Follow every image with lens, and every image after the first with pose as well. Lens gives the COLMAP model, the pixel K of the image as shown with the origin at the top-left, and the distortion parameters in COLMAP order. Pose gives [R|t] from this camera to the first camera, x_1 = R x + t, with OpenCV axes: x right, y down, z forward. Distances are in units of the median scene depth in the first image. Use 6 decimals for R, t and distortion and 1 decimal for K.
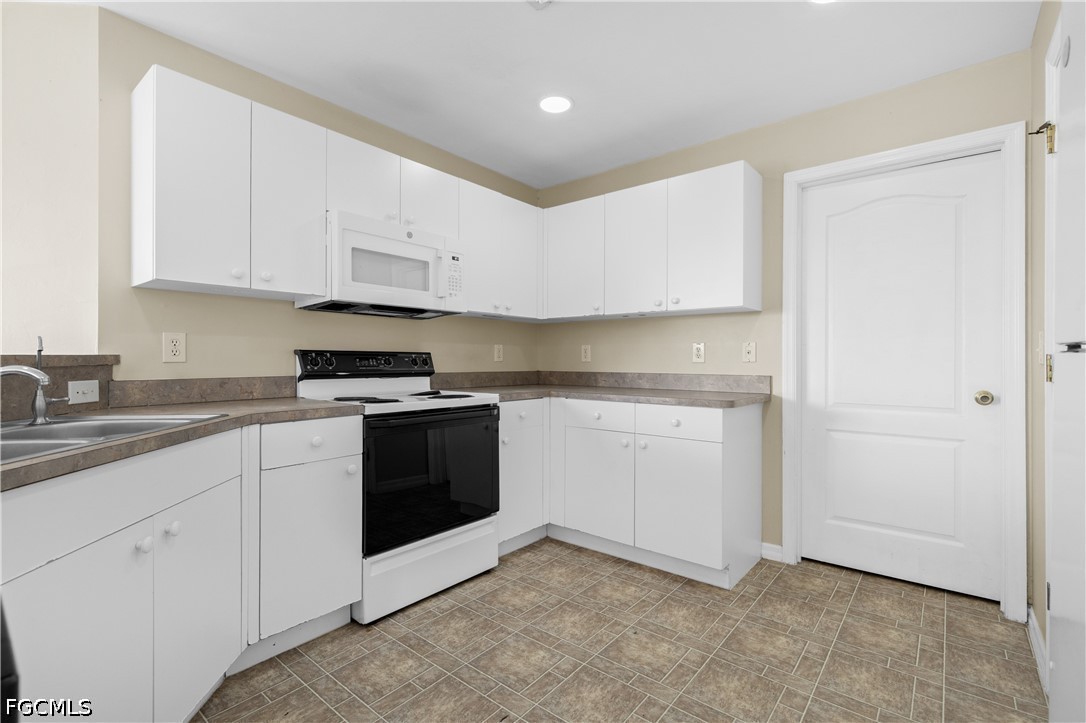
lens RADIAL K [[495.1, 0, 560.2], [0, 495.1, 353.8], [0, 0, 1]] dist [0.007223, -0.000067]
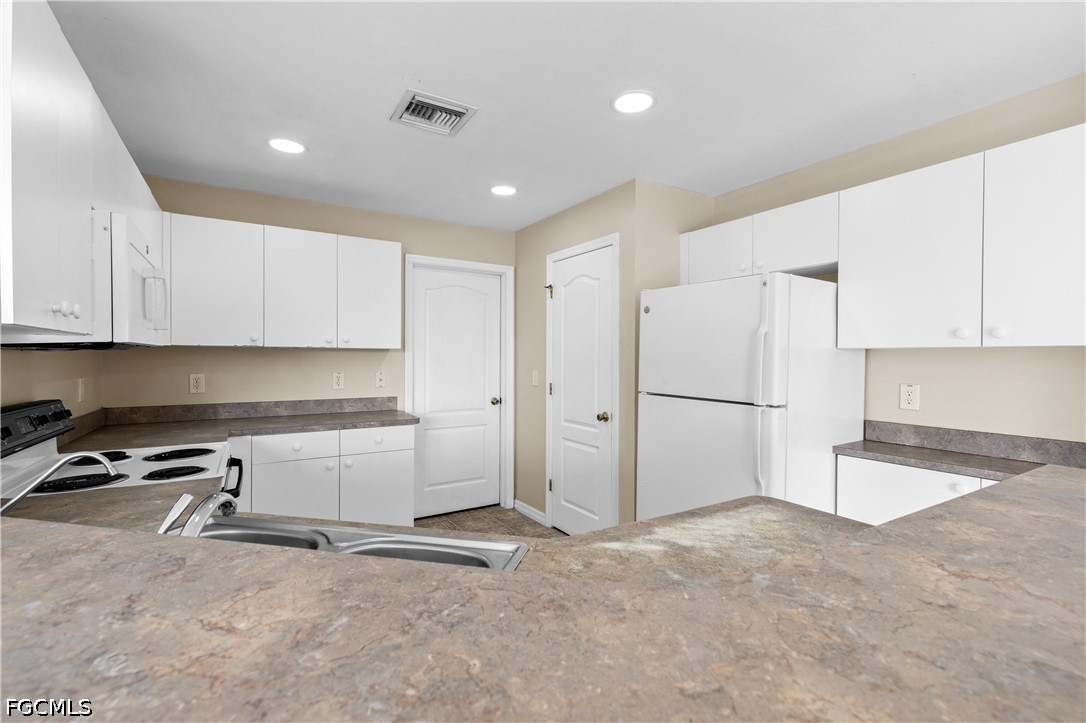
lens RADIAL K [[495.1, 0, 538.8], [0, 495.1, 357.1], [0, 0, 1]] dist [0.007223, -0.000067]
pose [[0.337043, -0.001583, 0.941488, -0.784232], [-0.015327, 0.999857, 0.007168, -0.086741], [-0.941364, -0.016846, 0.336971, 0.166513]]
